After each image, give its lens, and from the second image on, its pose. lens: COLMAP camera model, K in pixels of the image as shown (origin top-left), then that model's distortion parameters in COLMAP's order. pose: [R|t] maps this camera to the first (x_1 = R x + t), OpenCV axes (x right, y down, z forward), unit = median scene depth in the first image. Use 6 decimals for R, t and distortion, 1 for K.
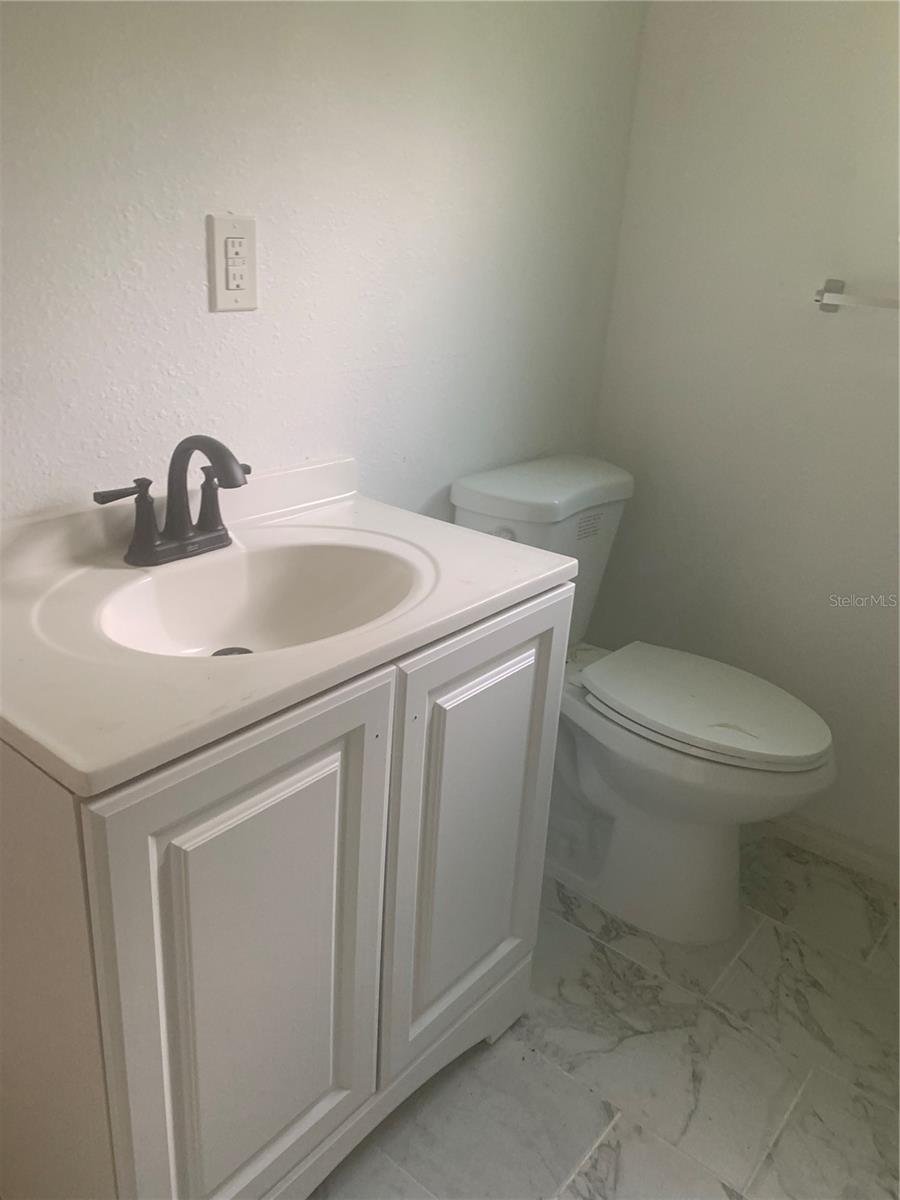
lens RADIAL K [[908.0, 0, 444.0], [0, 908.0, 604.4], [0, 0, 1]] dist [0.021089, -0.014149]
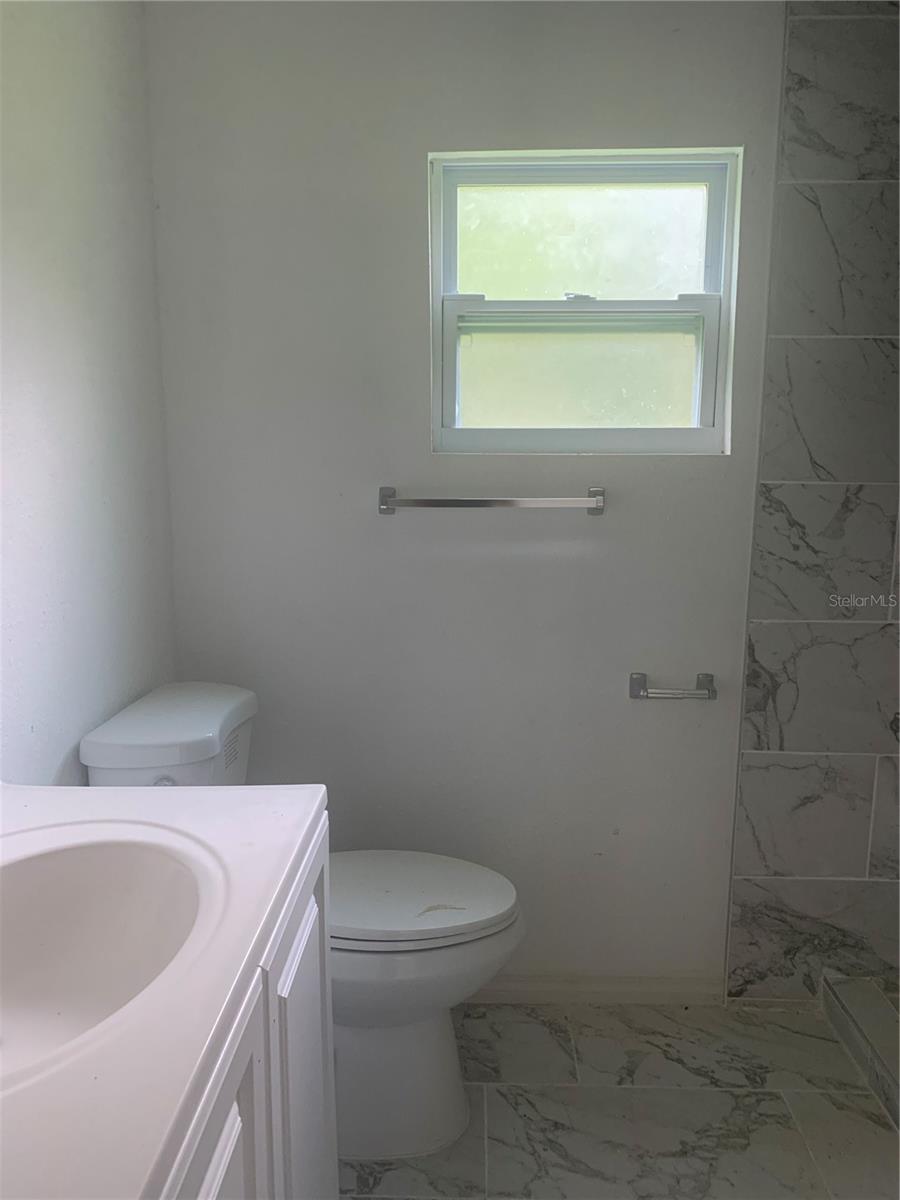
lens RADIAL K [[908.0, 0, 444.0], [0, 908.0, 604.4], [0, 0, 1]] dist [0.021089, -0.014149]
pose [[0.779770, -0.144200, 0.609233, -0.240591], [0.266586, 0.956961, -0.114706, -0.069700], [-0.566472, 0.251857, 0.784651, 0.095943]]
